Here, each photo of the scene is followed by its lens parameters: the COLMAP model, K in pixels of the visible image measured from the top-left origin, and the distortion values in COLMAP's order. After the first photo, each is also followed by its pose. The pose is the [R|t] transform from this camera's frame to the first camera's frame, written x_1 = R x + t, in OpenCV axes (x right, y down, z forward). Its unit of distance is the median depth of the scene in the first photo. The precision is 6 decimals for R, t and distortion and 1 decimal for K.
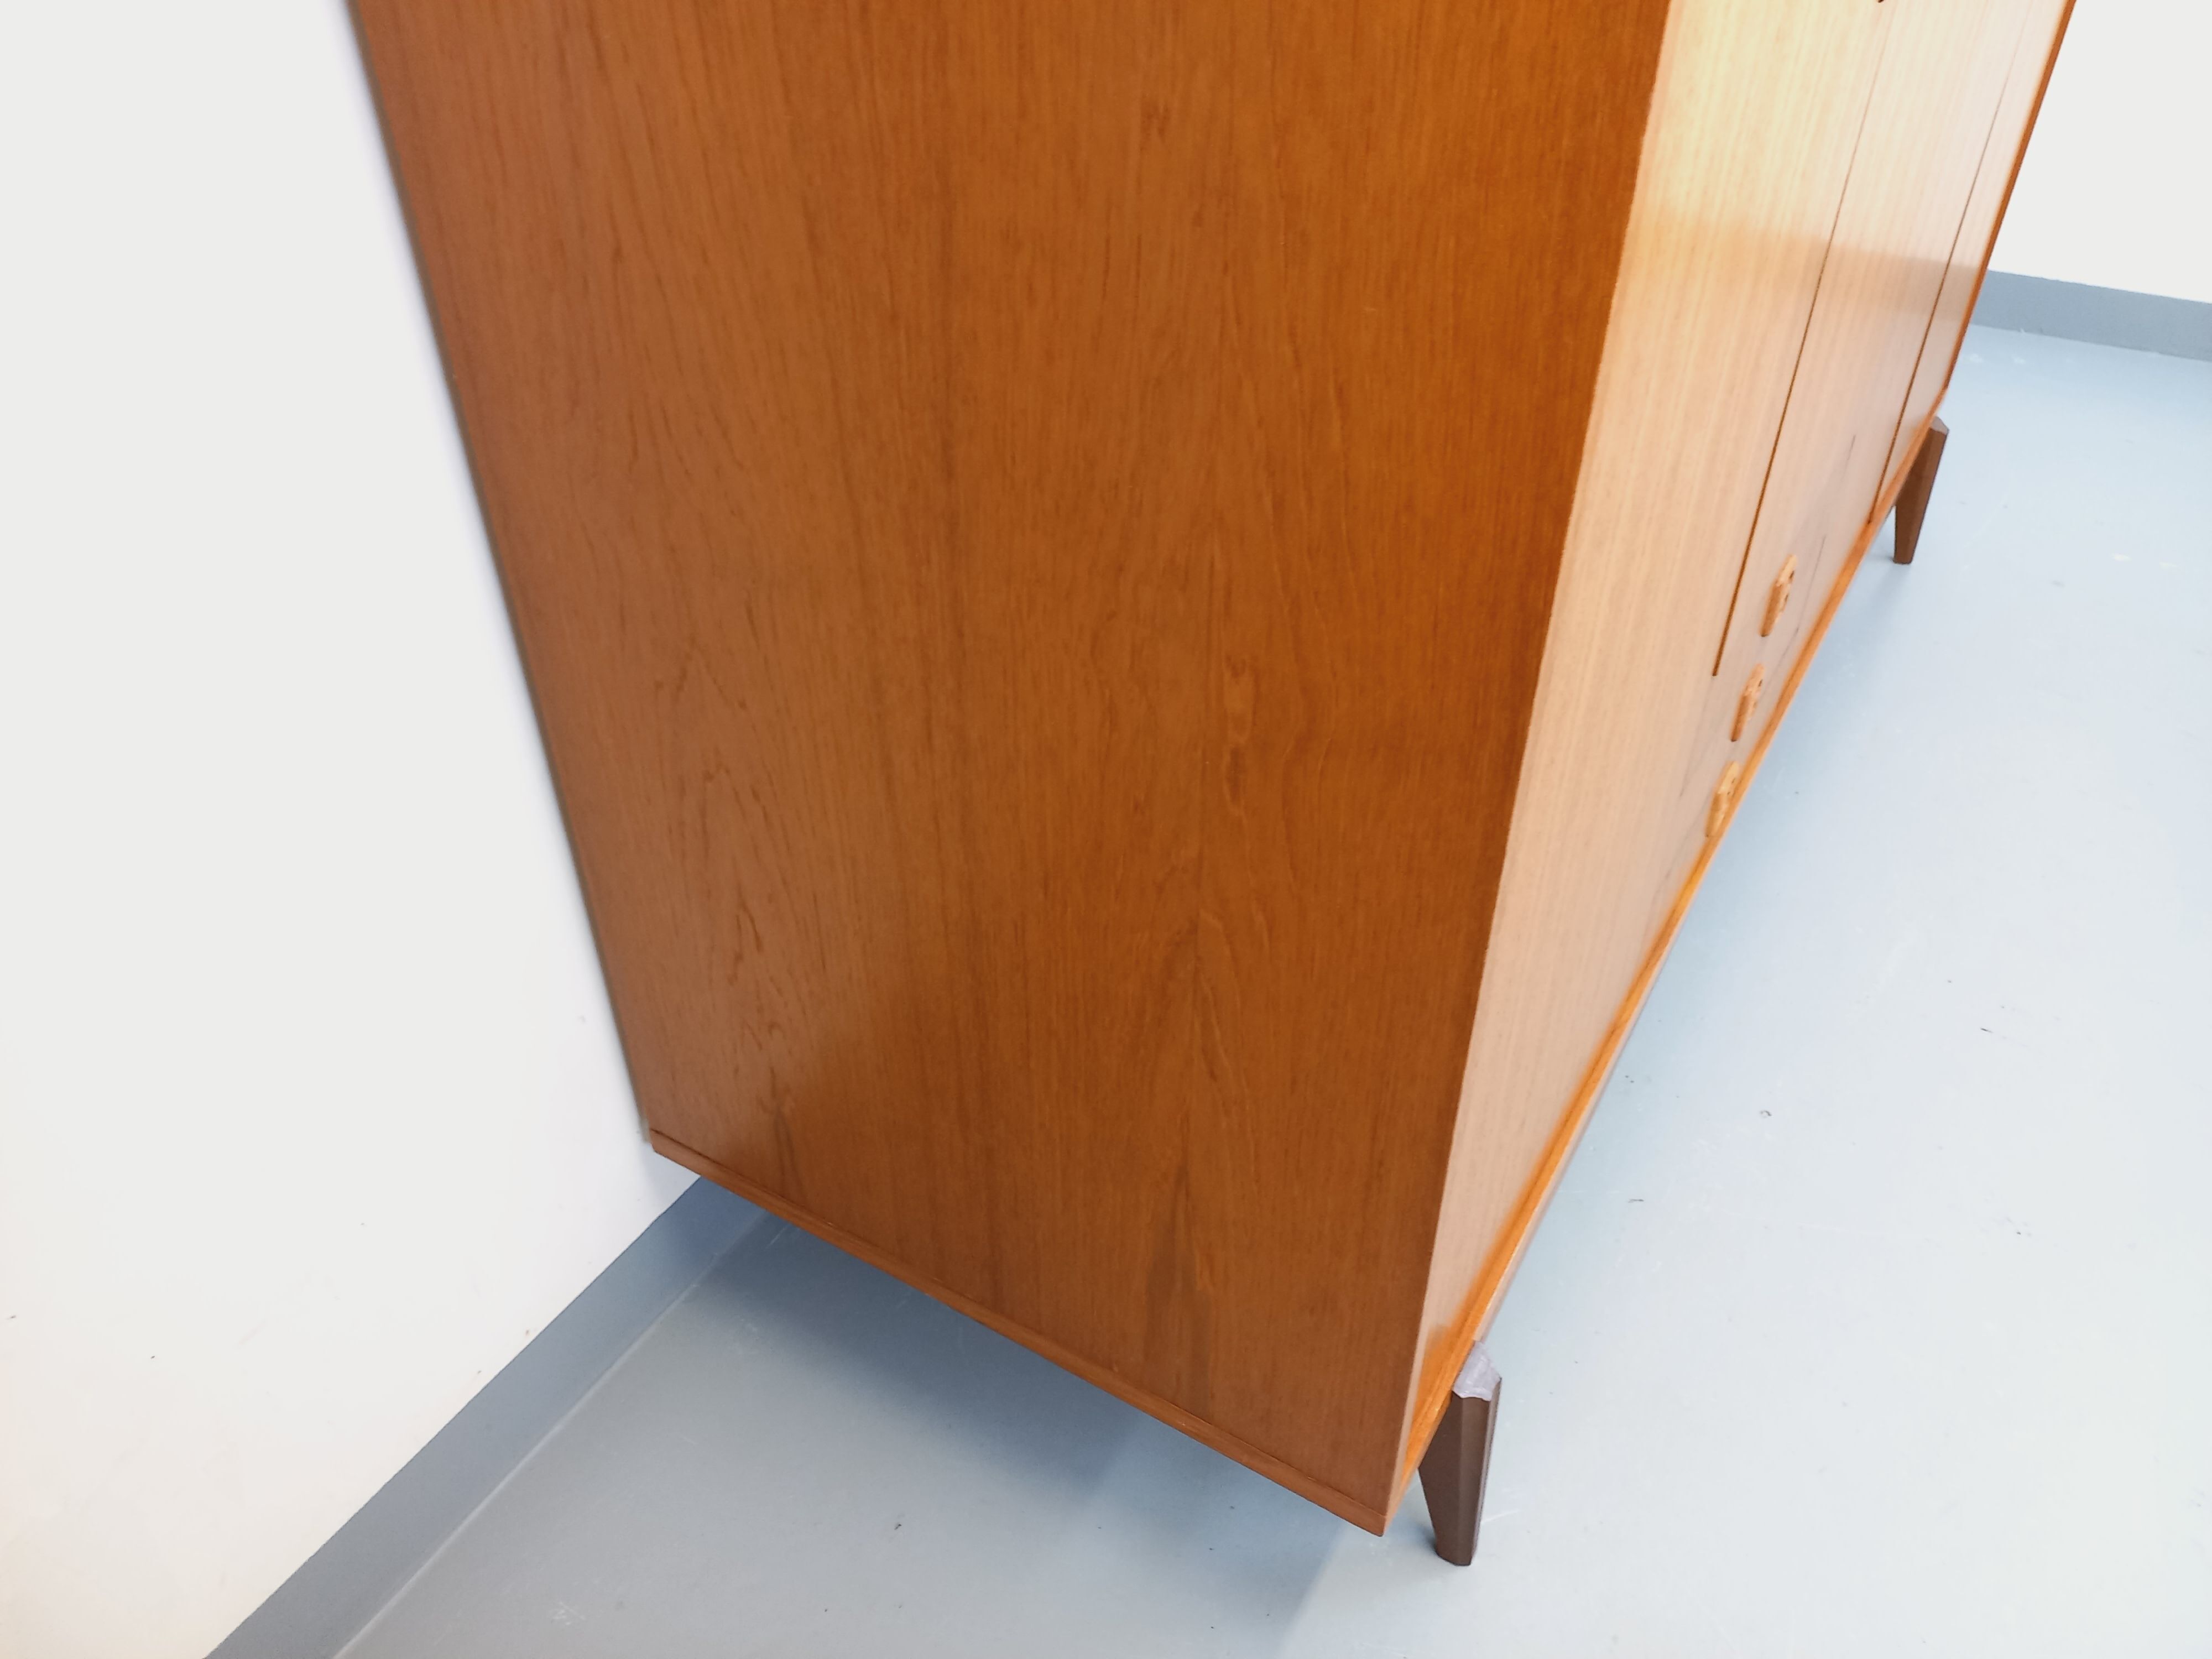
lens RADIAL K [[1622.7, 0, 1106.0], [0, 1622.7, 829.5], [0, 0, 1]] dist [0.104603, -0.136117]
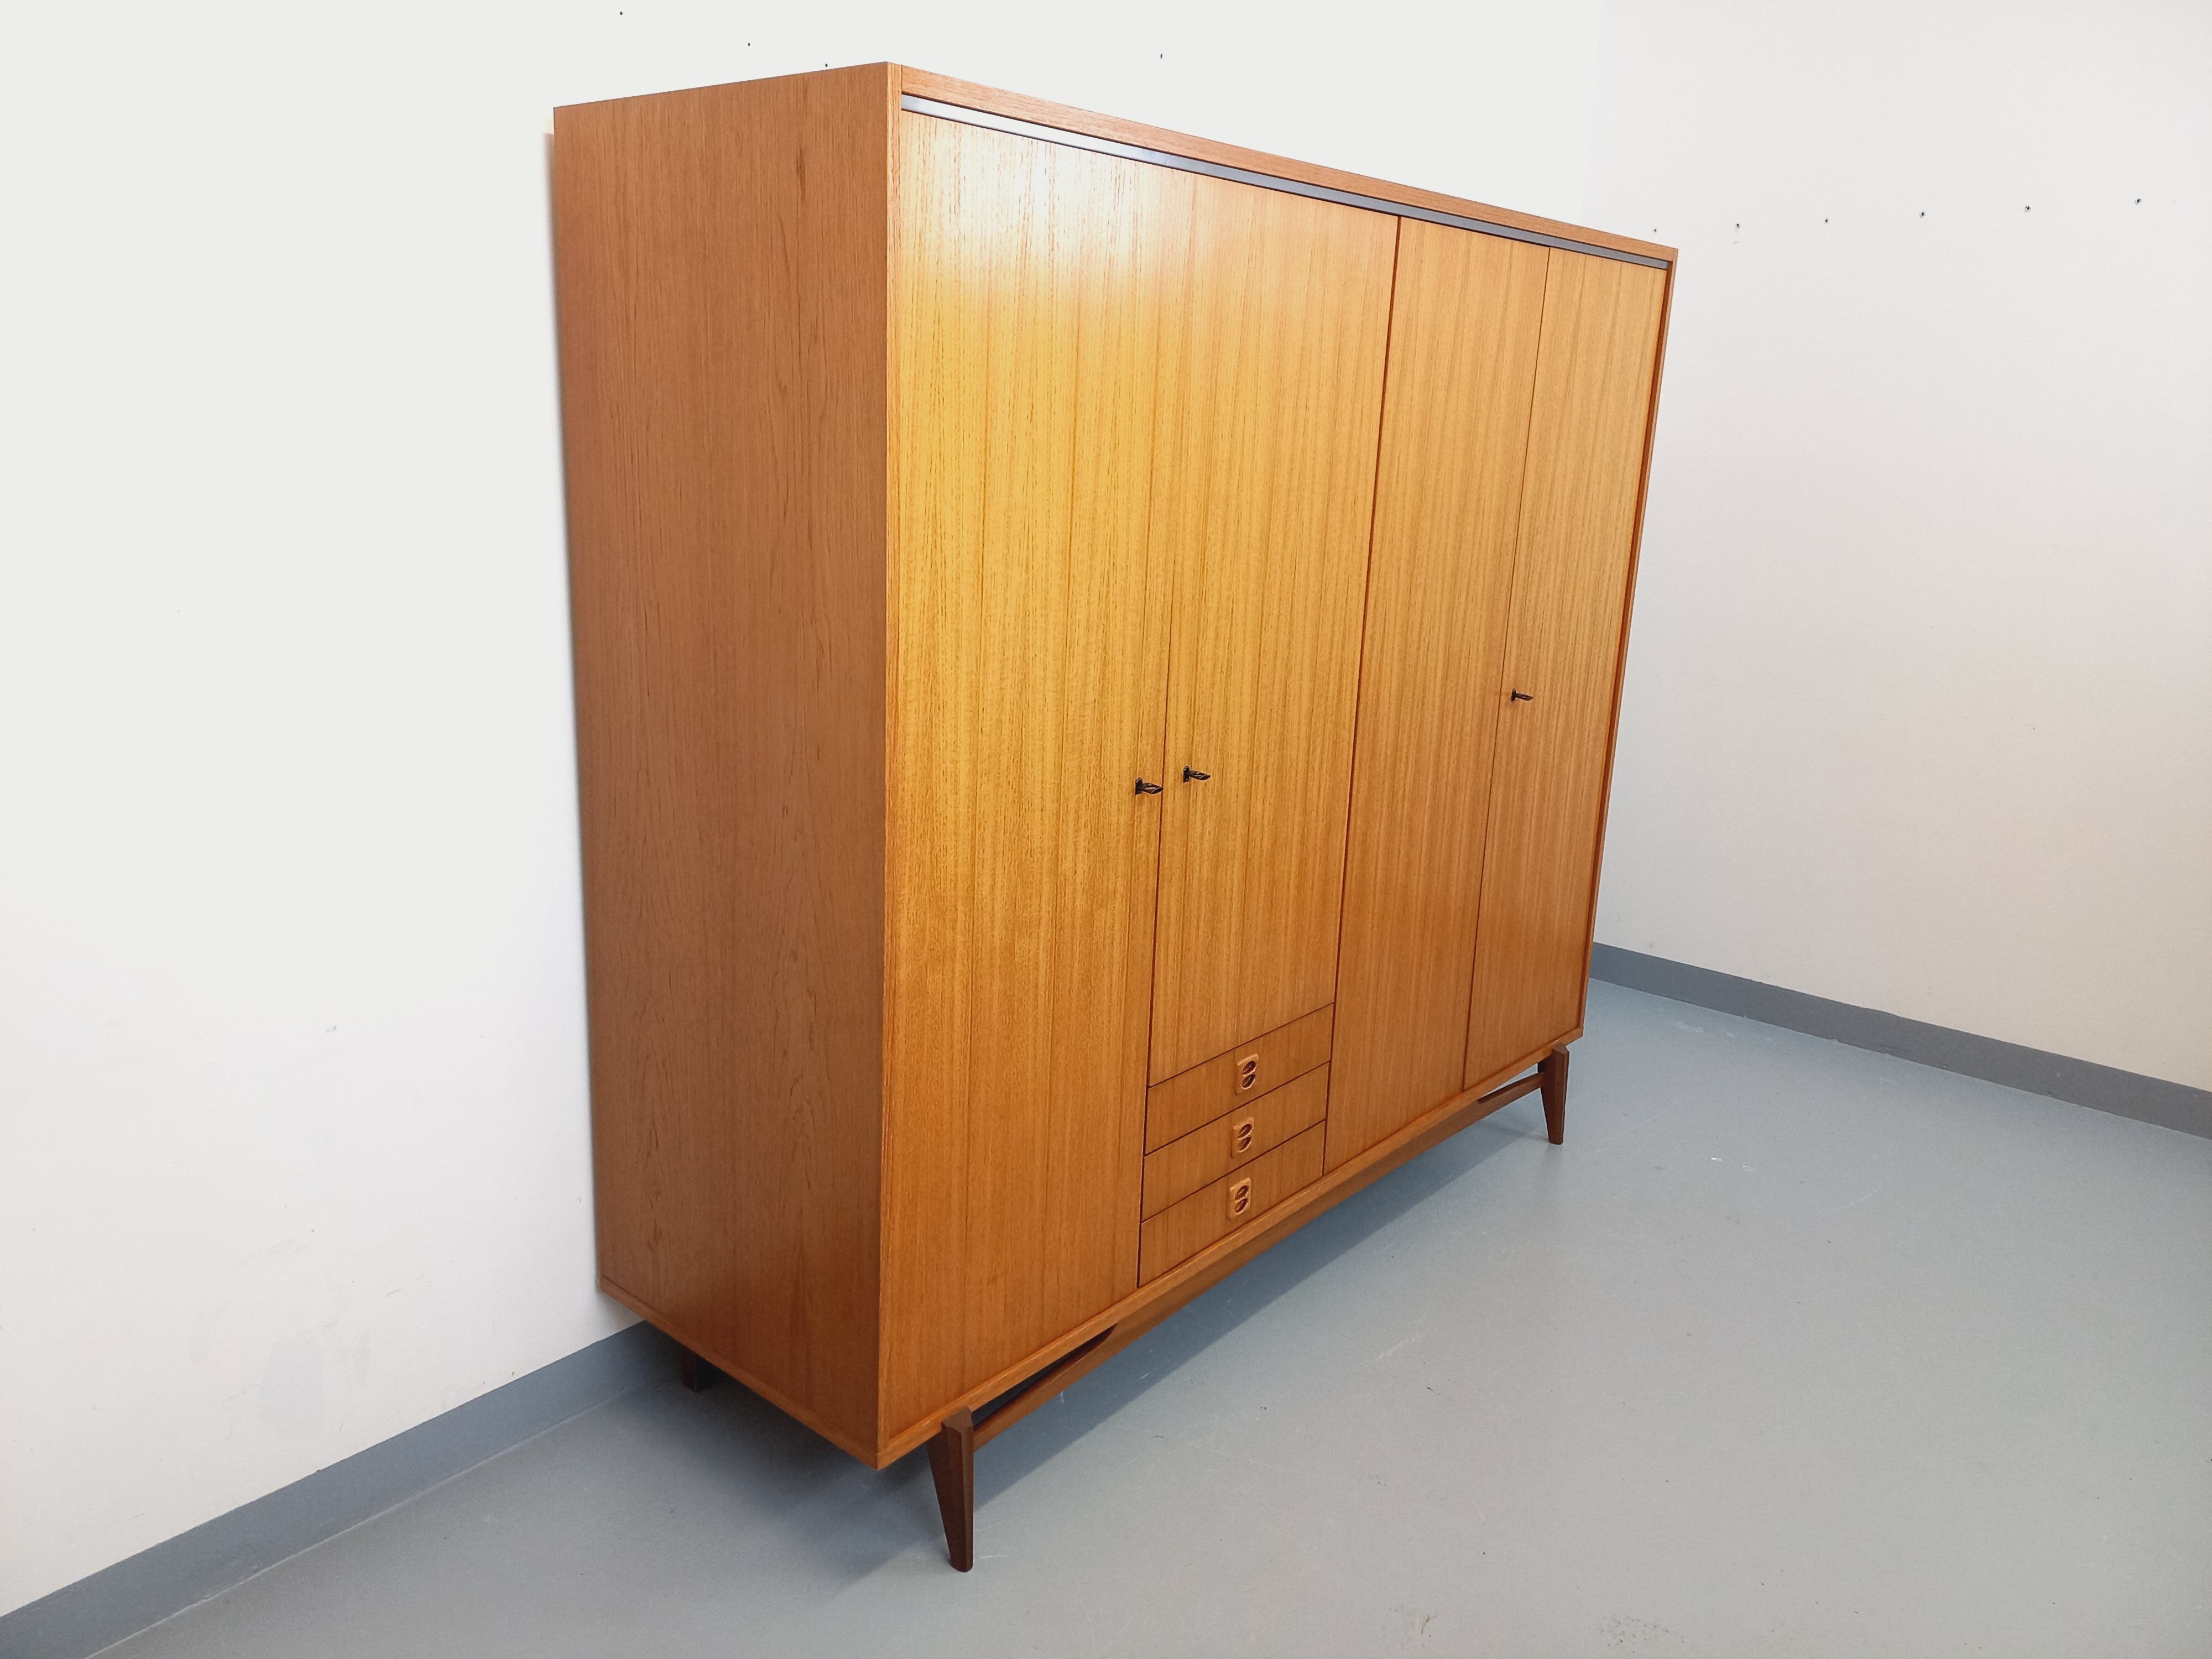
lens RADIAL K [[1614.0, 0, 1118.9], [0, 1614.0, 807.1], [0, 0, 1]] dist [0.110944, -0.159411]
pose [[0.985788, 0.080637, -0.147373, 0.886207], [-0.132920, 0.910863, -0.390719, 0.562162], [0.102731, 0.404755, 0.908636, -1.426839]]
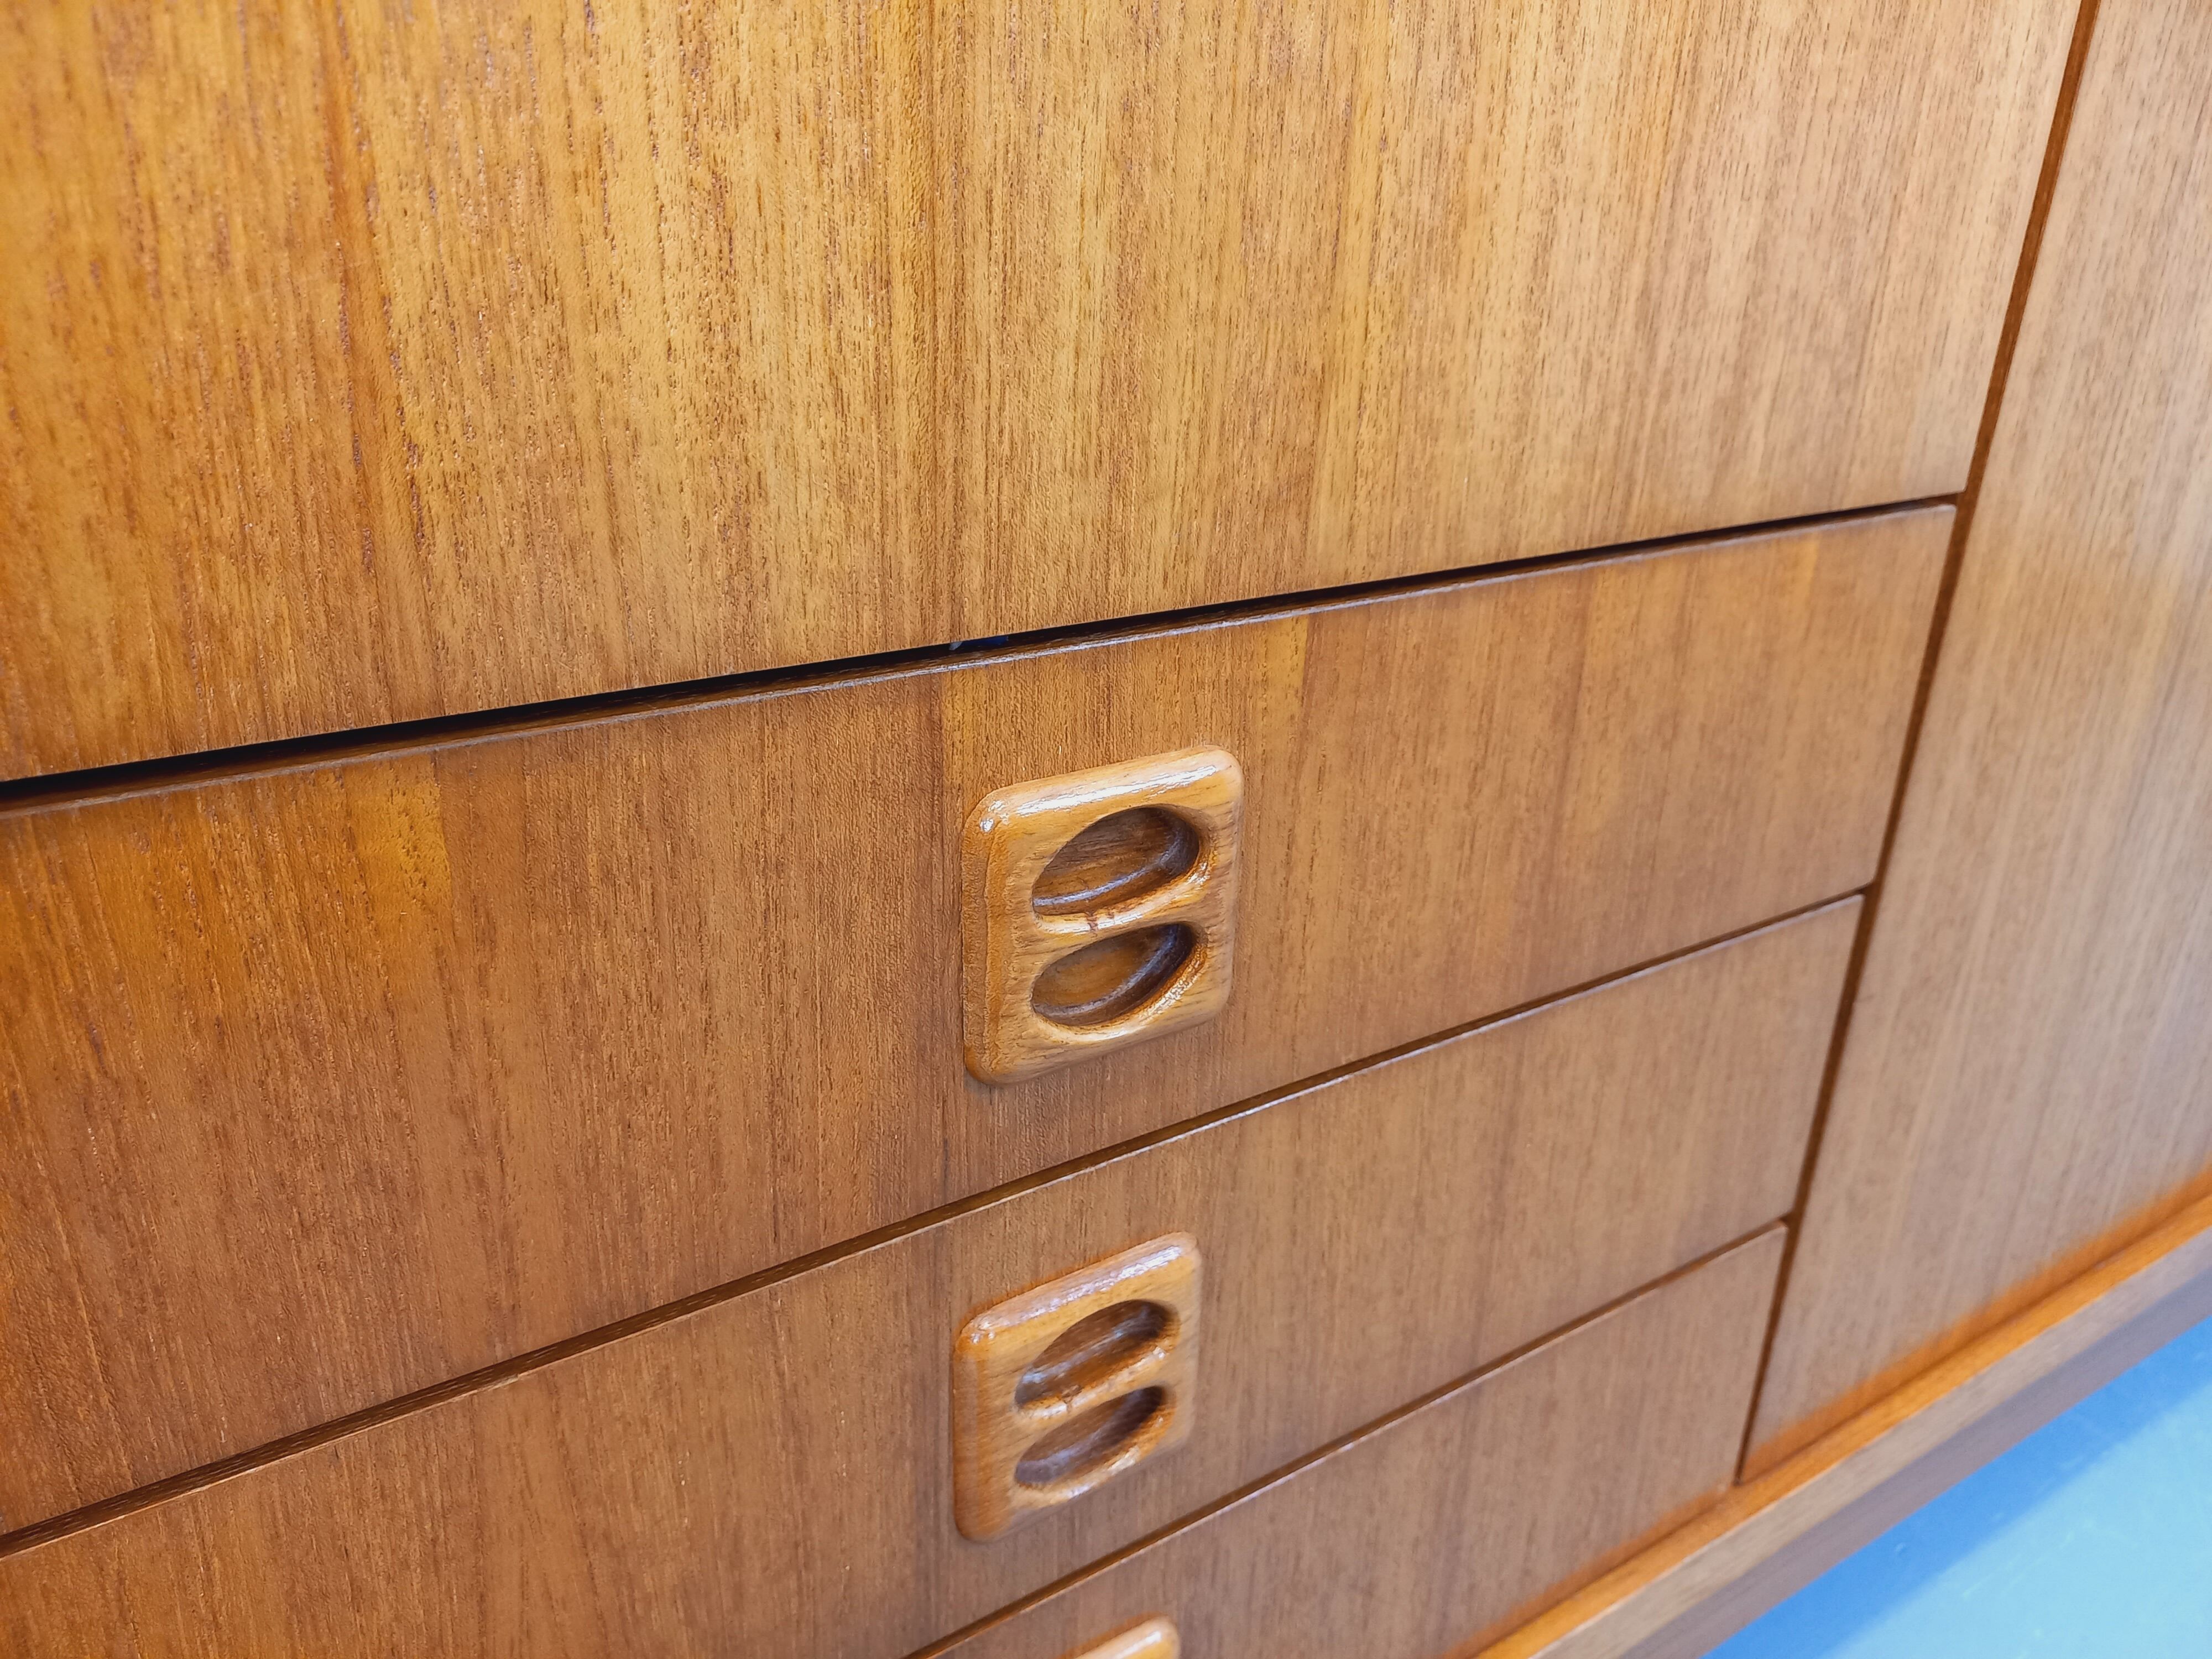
lens RADIAL K [[1639.4, 0, 1114.2], [0, 1639.4, 813.8], [0, 0, 1]] dist [0.083534, -0.135118]
pose [[0.898697, 0.206407, -0.386962, 0.846085], [-0.298850, 0.933982, -0.195874, -0.193423], [0.320986, 0.291675, 0.901051, 1.389950]]
